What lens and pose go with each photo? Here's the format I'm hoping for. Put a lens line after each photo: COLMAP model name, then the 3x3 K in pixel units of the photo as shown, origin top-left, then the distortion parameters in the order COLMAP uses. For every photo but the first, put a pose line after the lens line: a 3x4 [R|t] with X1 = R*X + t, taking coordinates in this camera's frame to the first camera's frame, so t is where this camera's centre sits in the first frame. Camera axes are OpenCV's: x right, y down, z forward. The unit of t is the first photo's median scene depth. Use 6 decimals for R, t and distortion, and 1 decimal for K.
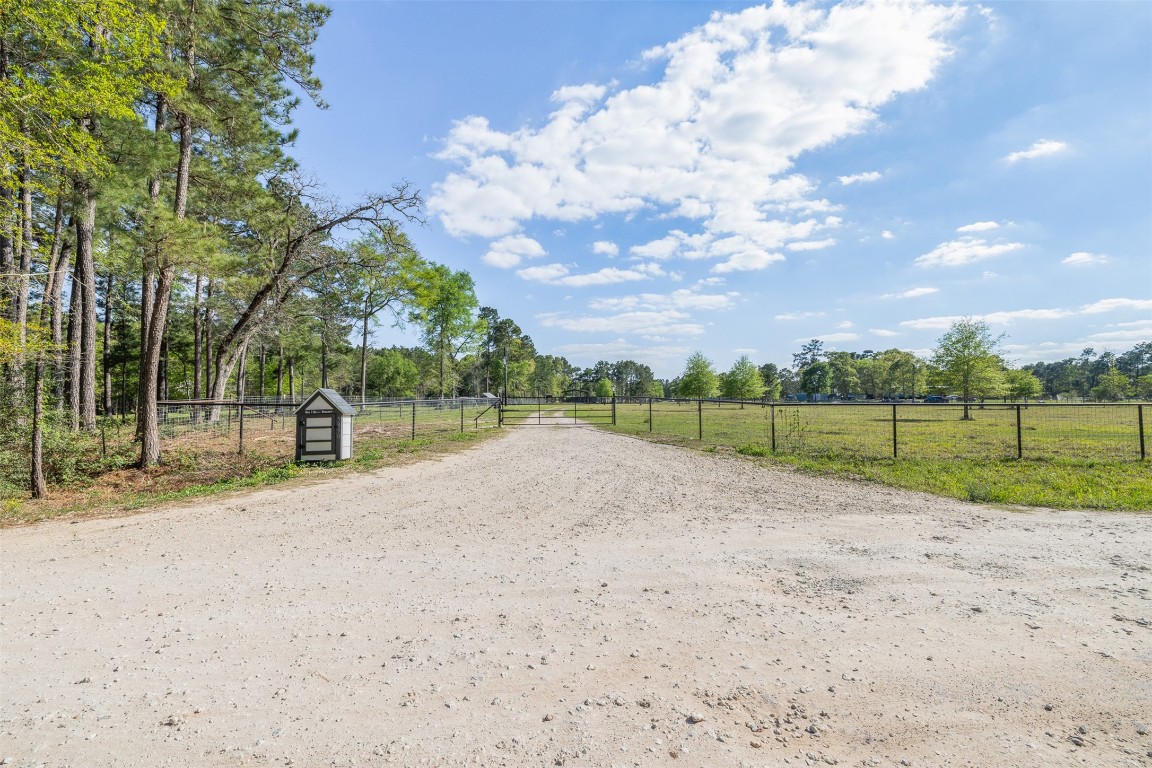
lens RADIAL K [[503.3, 0, 576.0], [0, 503.3, 384.0], [0, 0, 1]] dist [-0.000323, -0.000138]
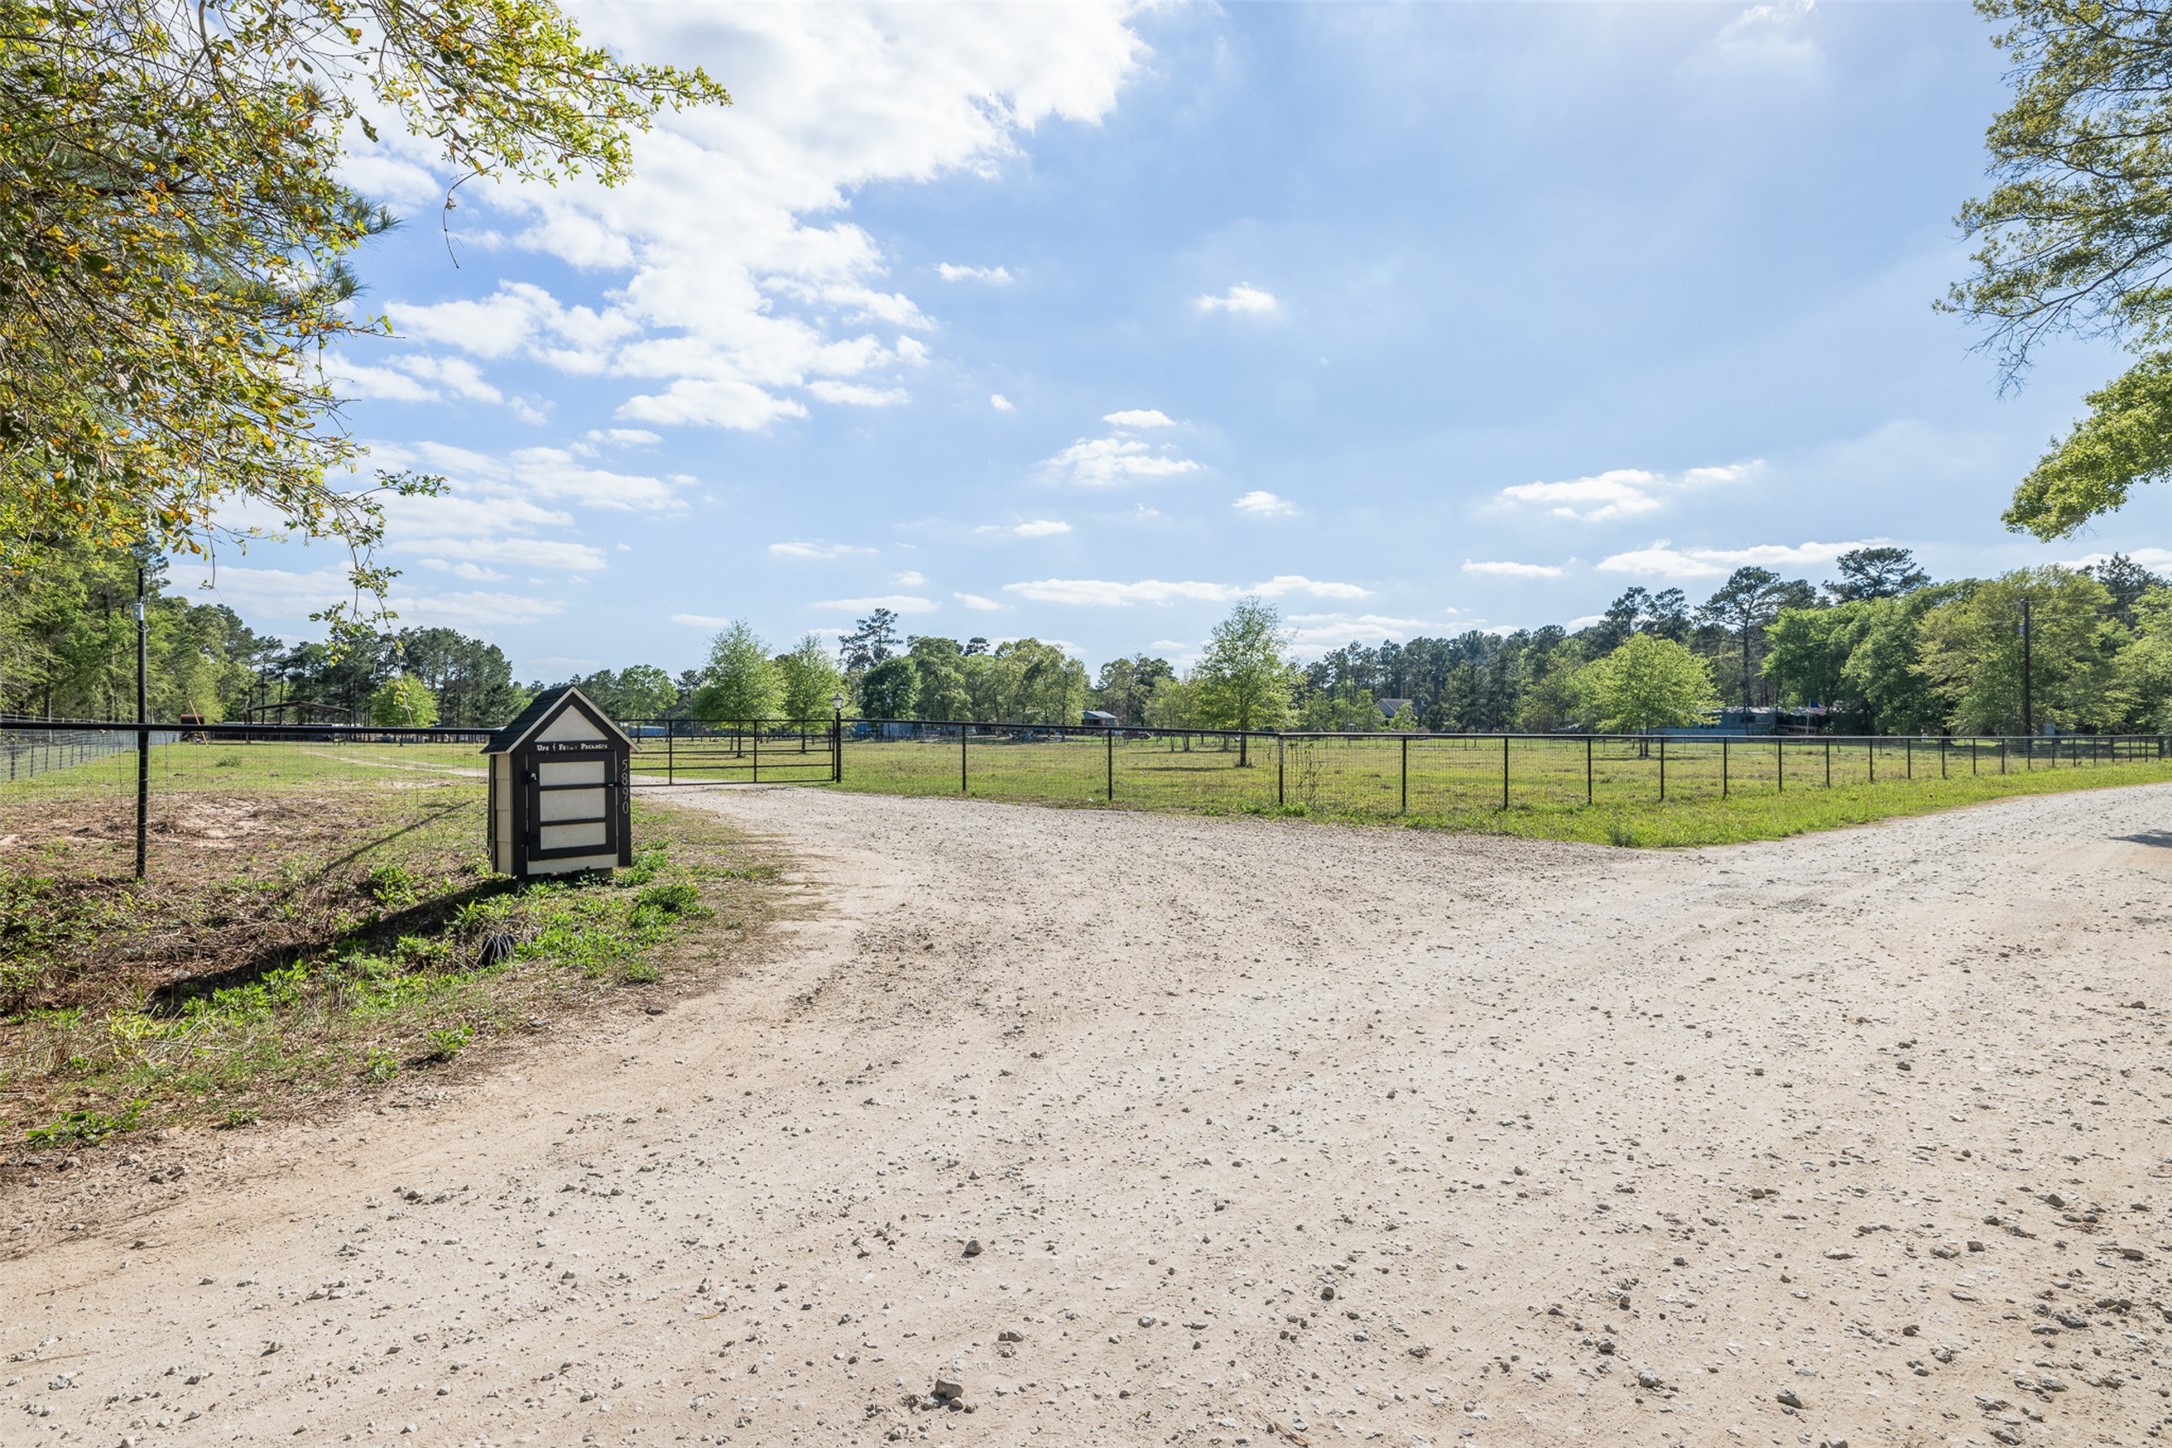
lens RADIAL K [[1195.2, 0, 1084.6], [0, 1195.2, 845.5], [0, 0, 1]] dist [0.000911, 0.000059]
pose [[0.772375, -0.051795, 0.633052, -0.161716], [-0.025290, 0.993371, 0.112132, 0.003549], [-0.634664, -0.102617, 0.765945, 0.007450]]
